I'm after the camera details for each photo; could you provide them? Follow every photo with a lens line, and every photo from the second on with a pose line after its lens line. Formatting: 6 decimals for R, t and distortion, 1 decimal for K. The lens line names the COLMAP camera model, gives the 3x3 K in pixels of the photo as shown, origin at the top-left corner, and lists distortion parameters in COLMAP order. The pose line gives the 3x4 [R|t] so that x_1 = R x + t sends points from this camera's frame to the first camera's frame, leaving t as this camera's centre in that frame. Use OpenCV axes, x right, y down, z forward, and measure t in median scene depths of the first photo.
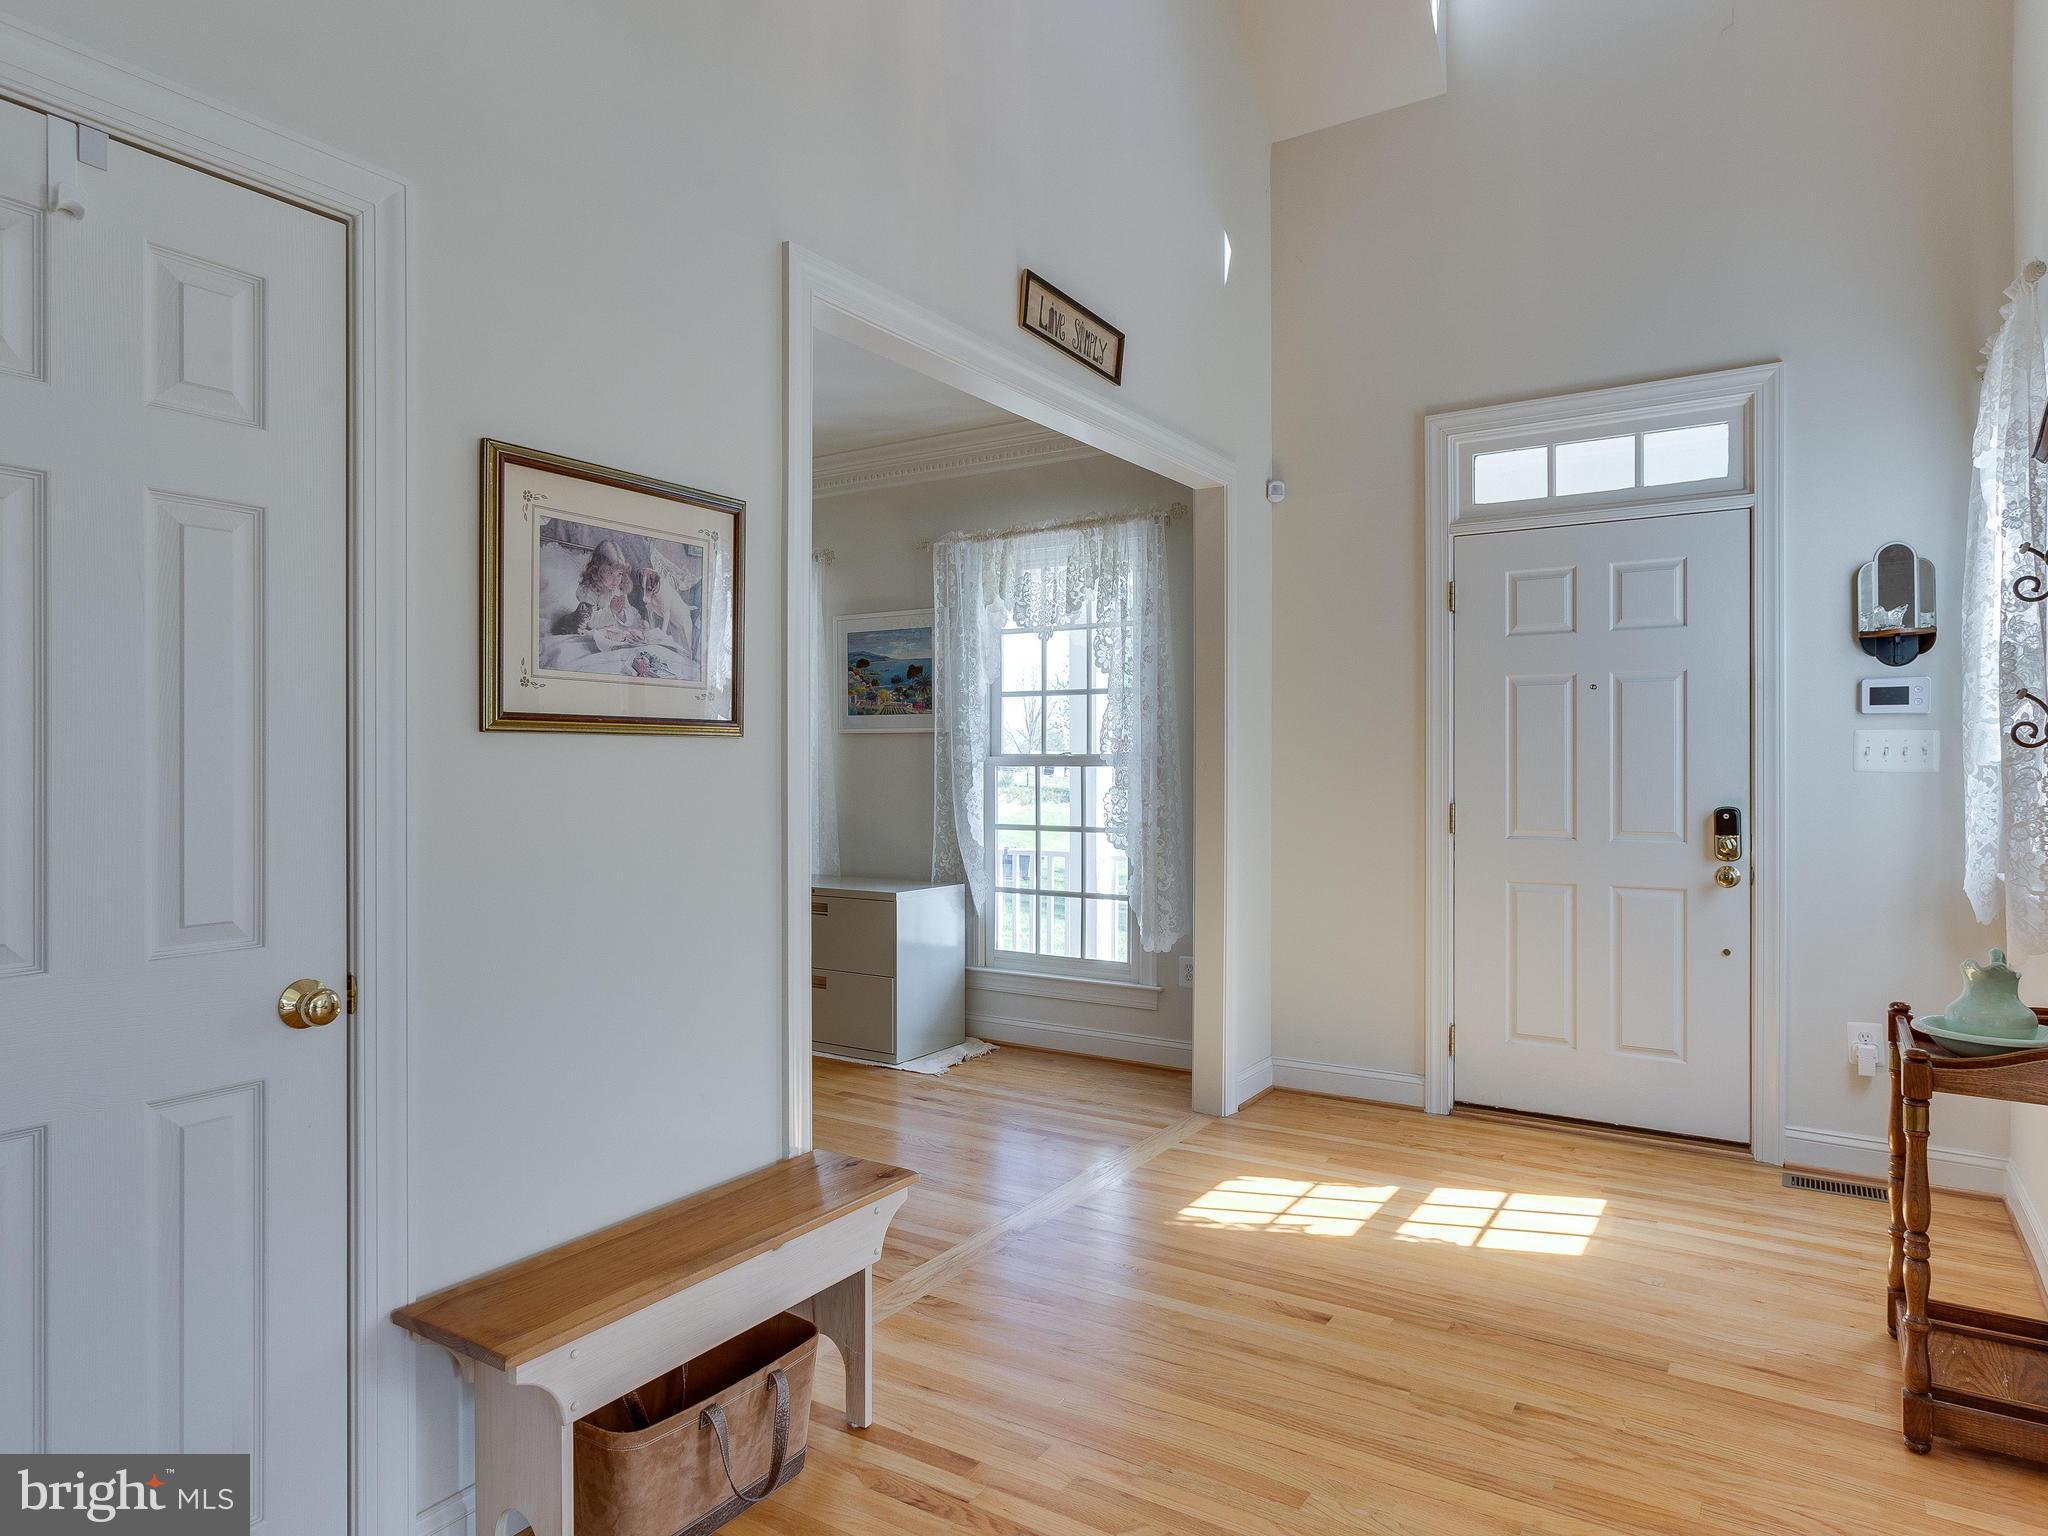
lens RADIAL K [[1237.9, 0, 1029.9], [0, 1237.9, 765.1], [0, 0, 1]] dist [0.000539, 0.003326]
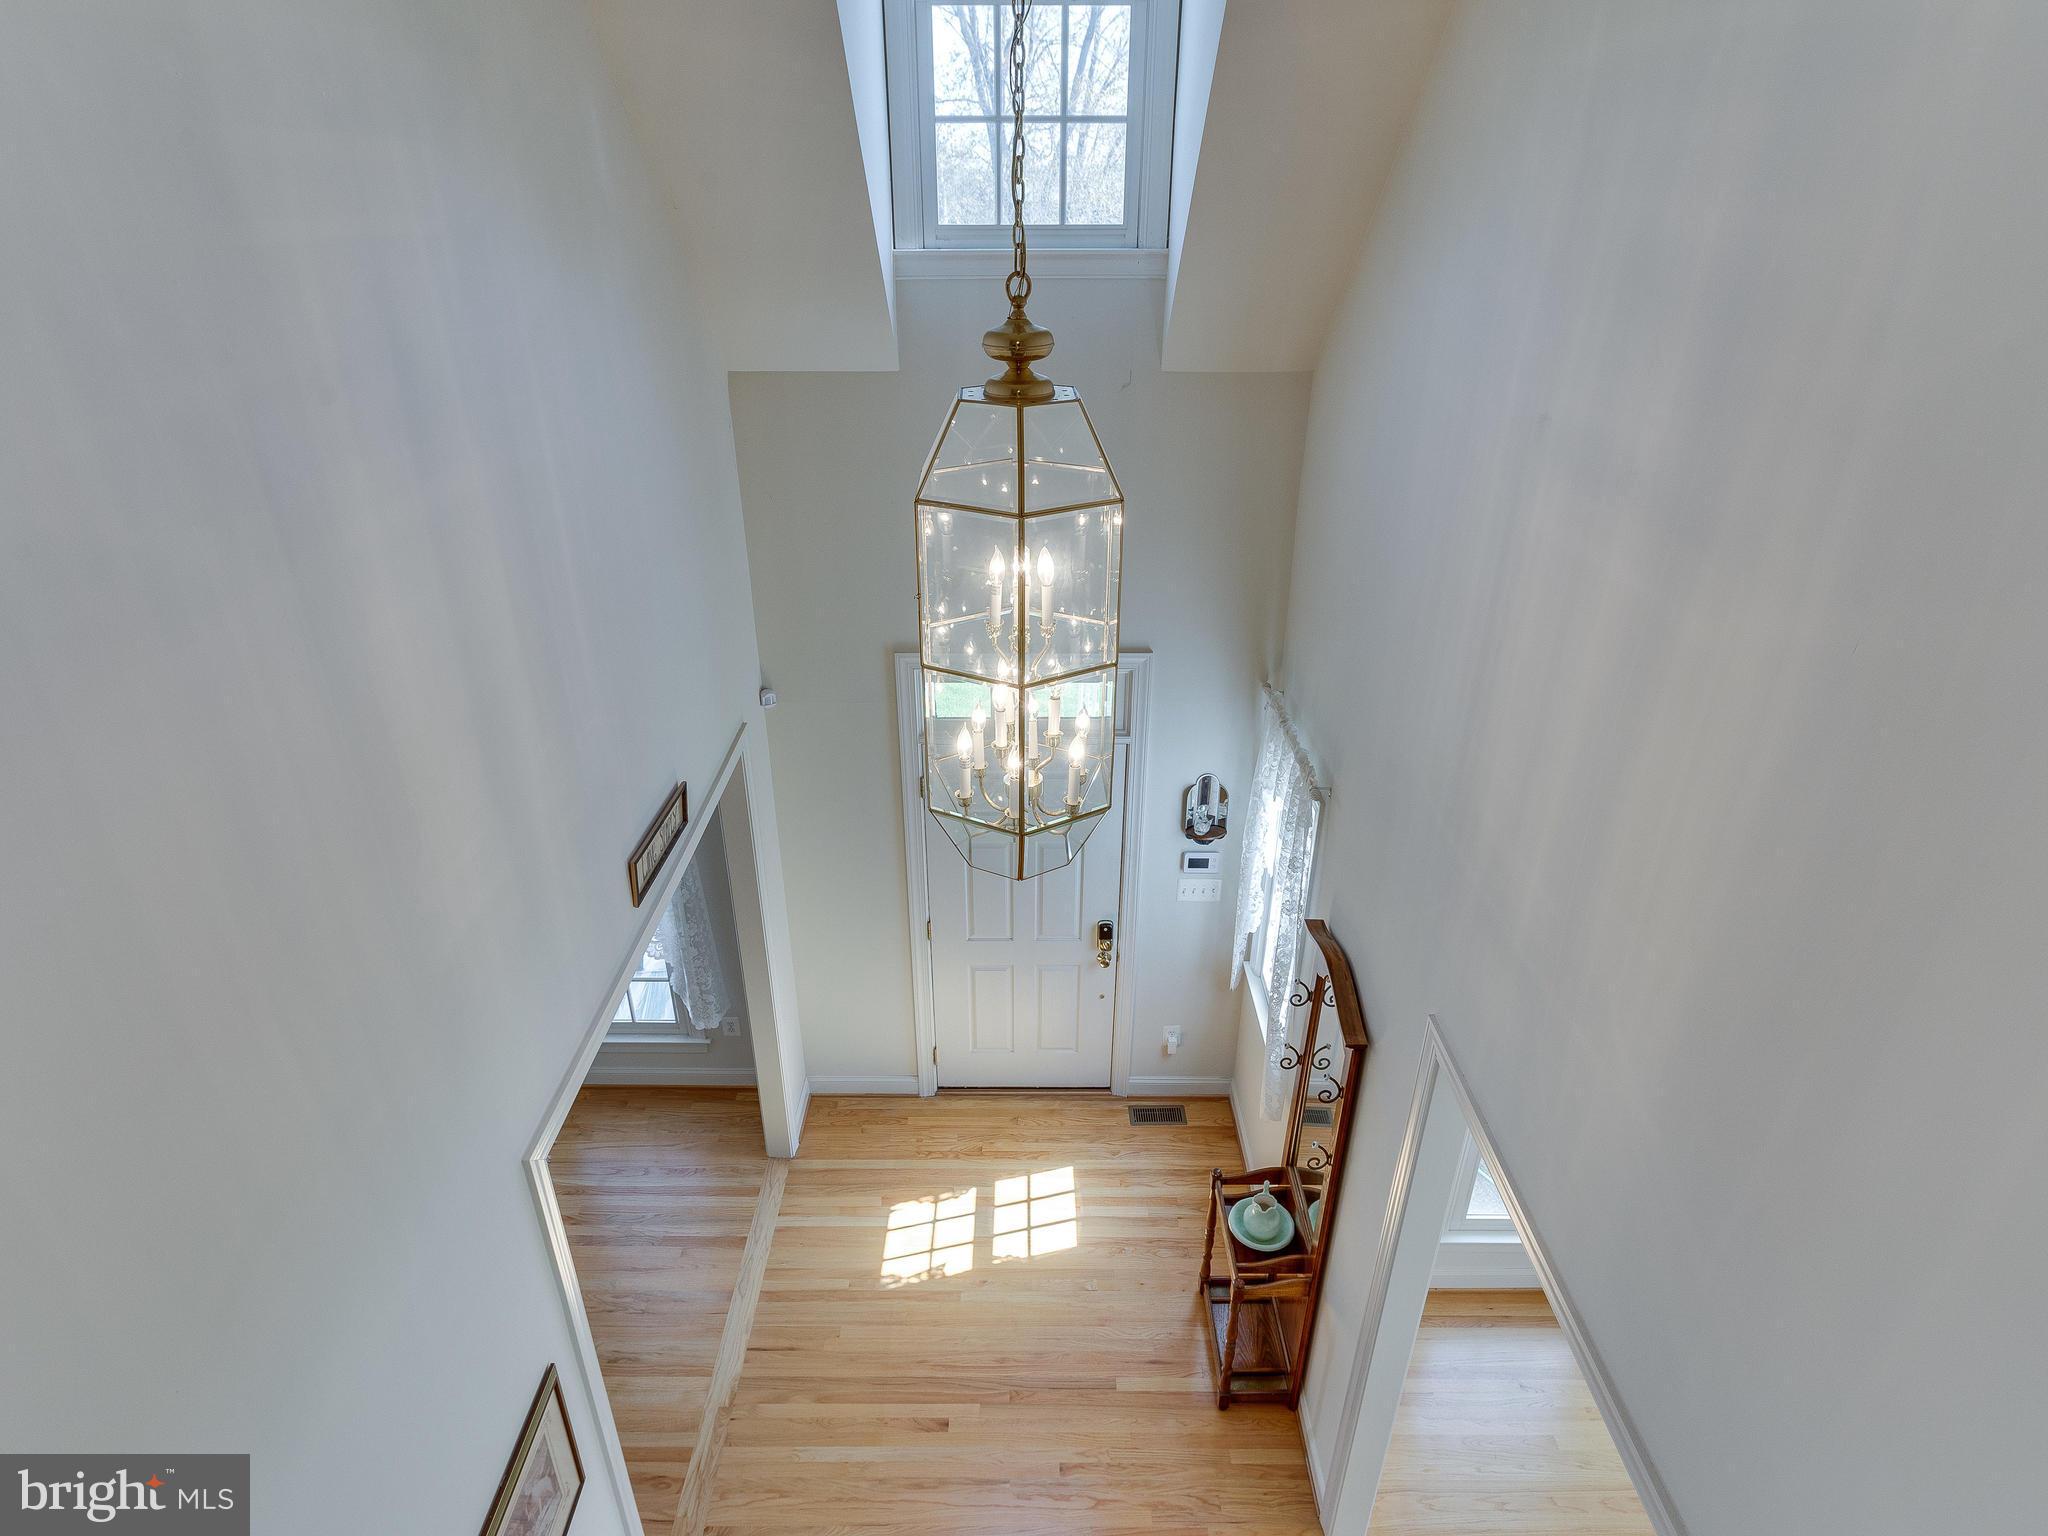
lens RADIAL K [[1132.5, 0, 1021.0], [0, 1132.5, 772.9], [0, 0, 1]] dist [-0.004347, 0.000582]
pose [[0.844857, -0.246625, 0.474756, -0.144386], [-0.000990, 0.886684, 0.462374, -0.798772], [-0.534992, -0.391110, 0.748877, 0.089511]]
